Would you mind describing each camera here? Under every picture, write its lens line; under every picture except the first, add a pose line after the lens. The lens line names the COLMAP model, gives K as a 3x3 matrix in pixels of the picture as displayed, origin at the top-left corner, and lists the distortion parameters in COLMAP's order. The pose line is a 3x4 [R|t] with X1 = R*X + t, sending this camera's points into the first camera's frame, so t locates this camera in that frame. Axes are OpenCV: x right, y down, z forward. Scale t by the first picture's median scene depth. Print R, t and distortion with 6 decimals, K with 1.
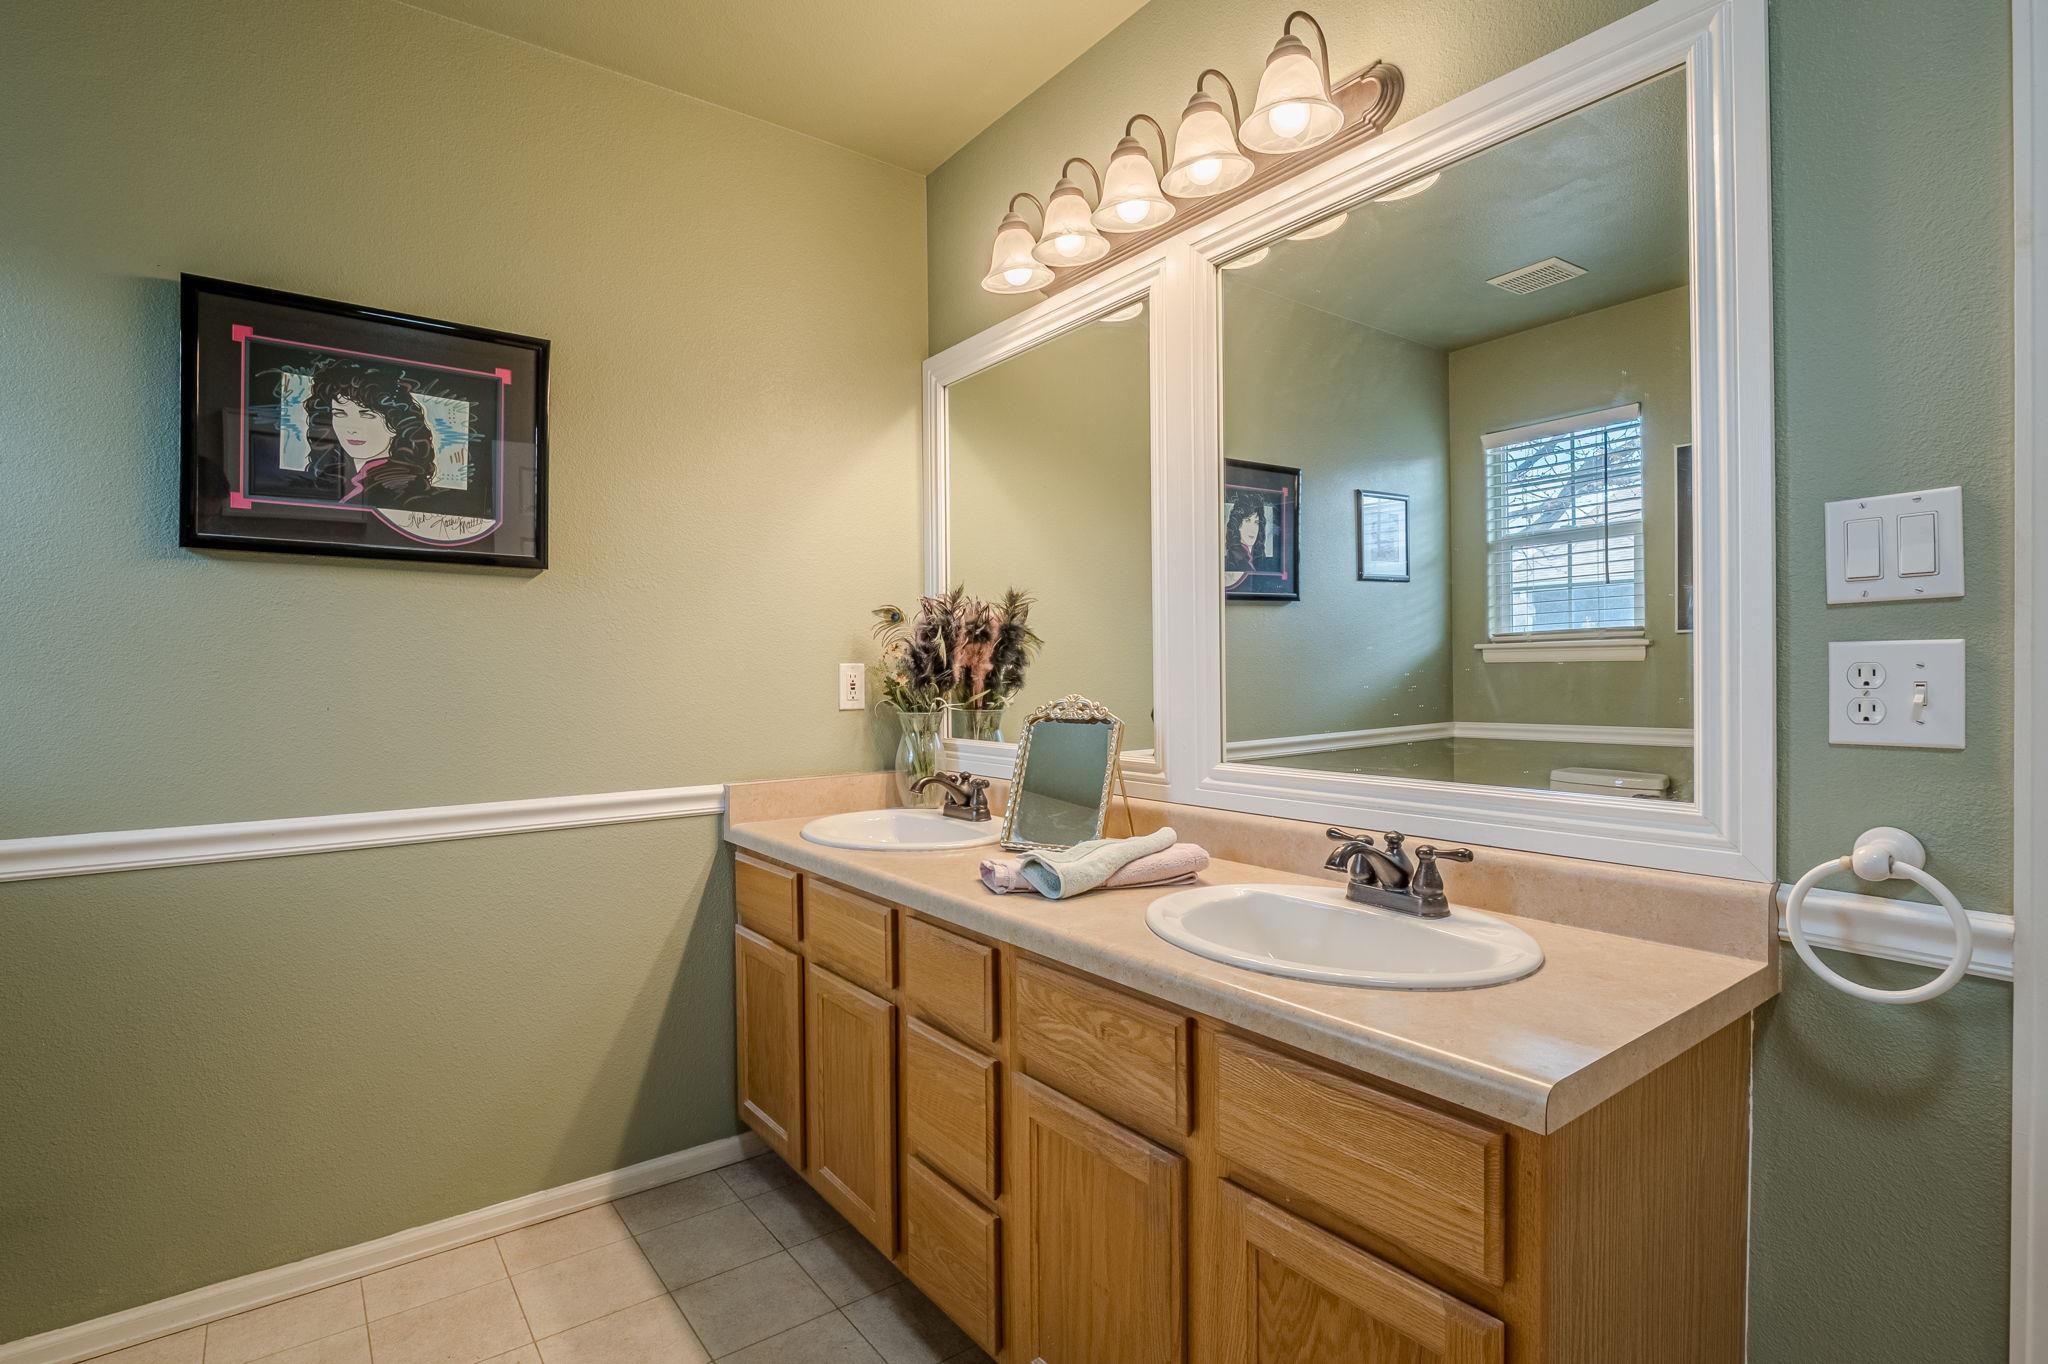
lens RADIAL K [[990.2, 0, 1026.3], [0, 990.2, 678.9], [0, 0, 1]] dist [-0.013246, -0.002408]
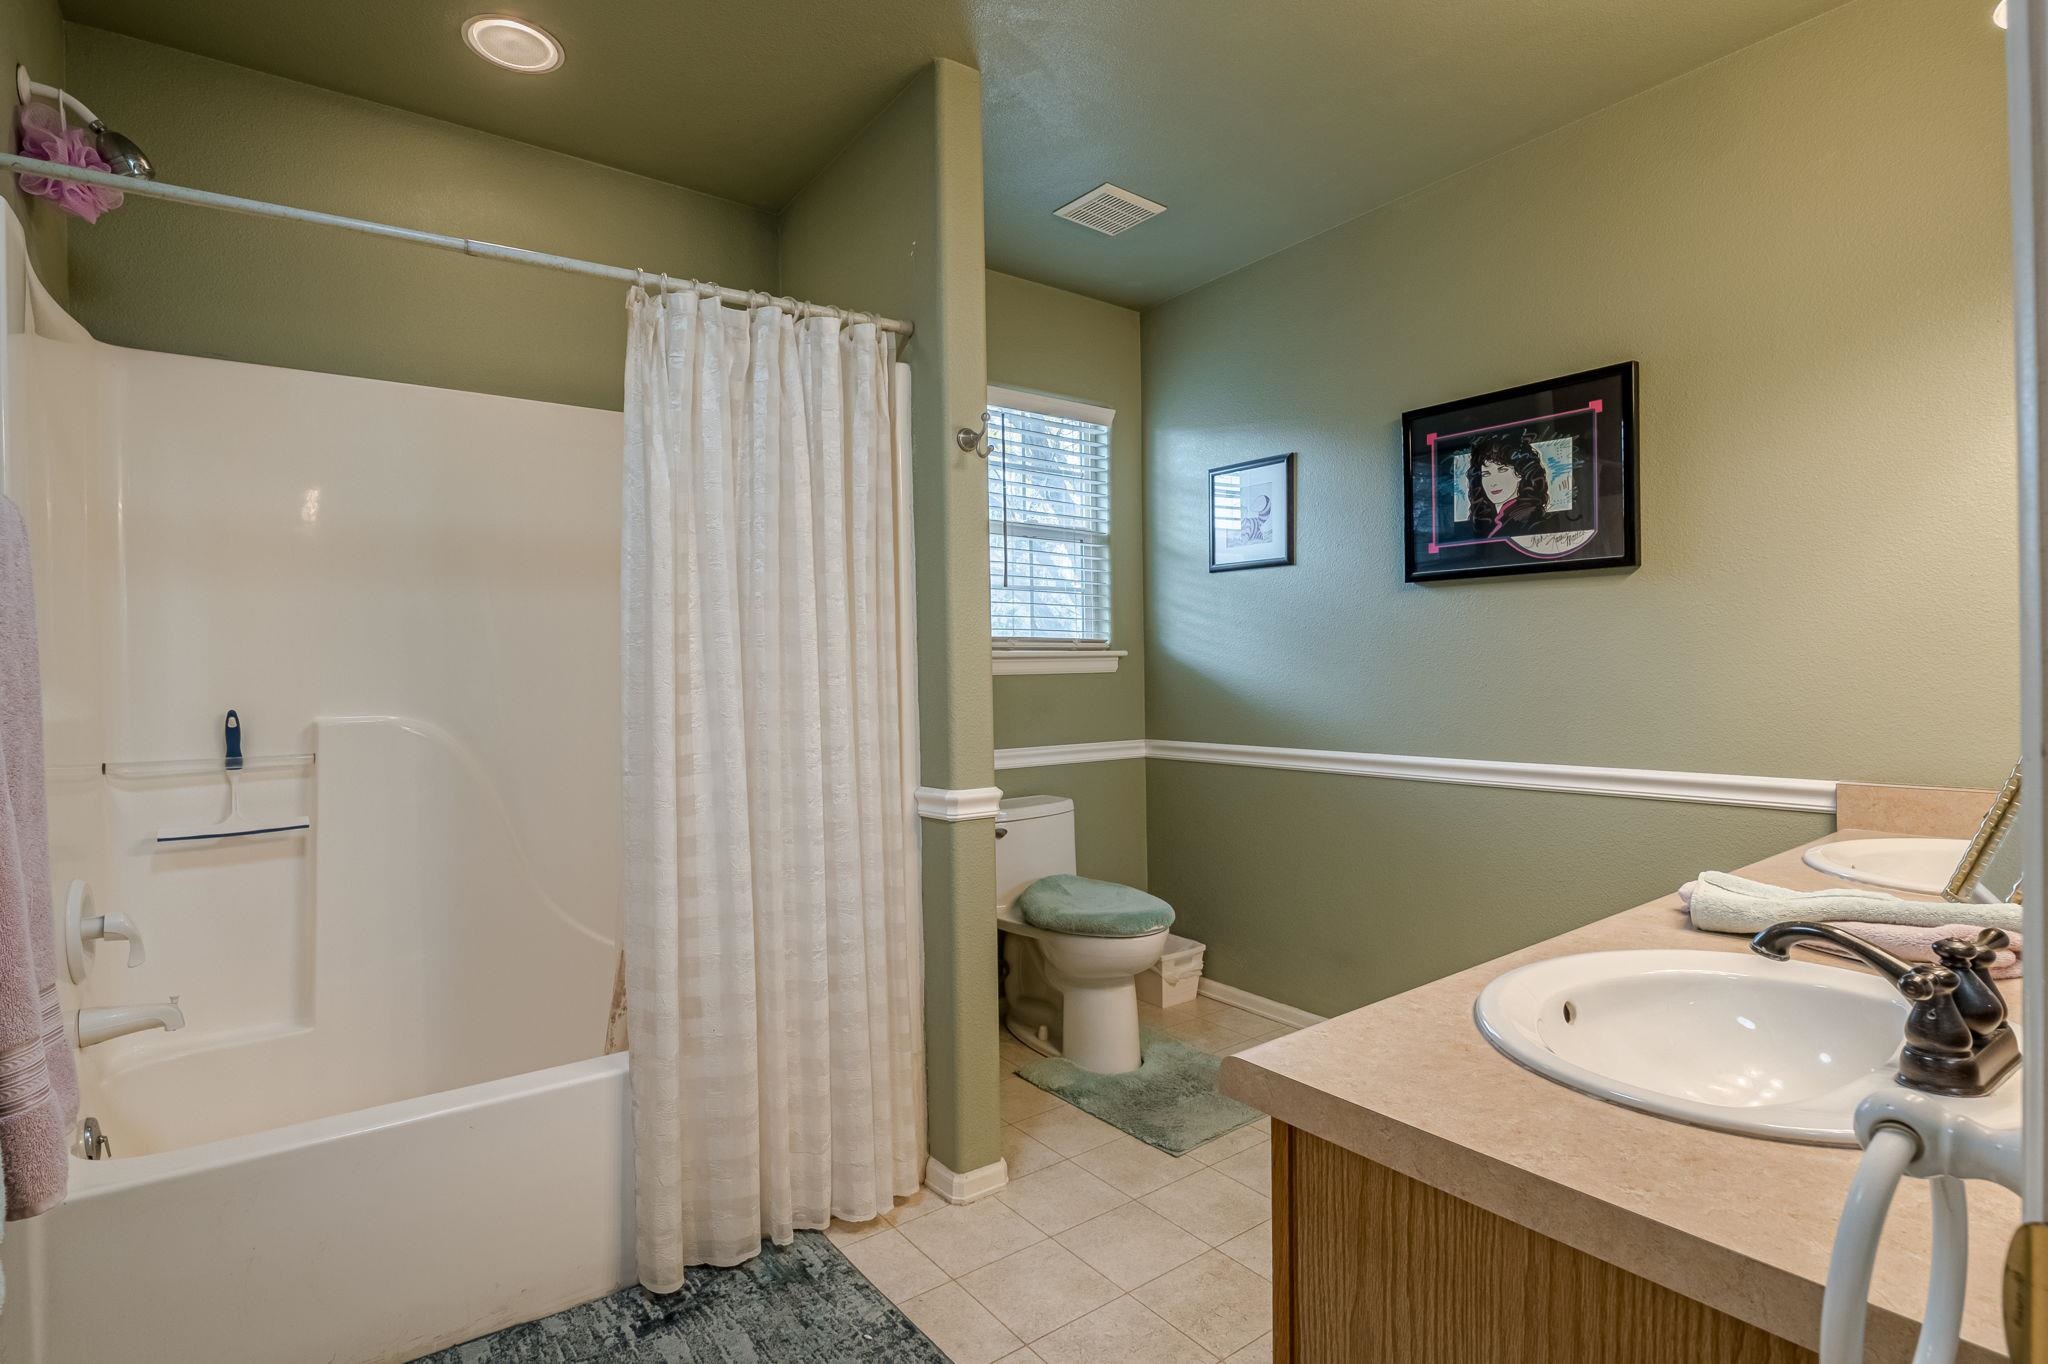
lens RADIAL K [[990.2, 0, 1014.2], [0, 990.2, 688.5], [0, 0, 1]] dist [-0.013246, -0.002408]
pose [[-0.019107, 0.029819, -0.999373, 0.706047], [0.010881, 0.999502, 0.029614, -0.013050], [0.999758, -0.010308, -0.019422, 0.339296]]
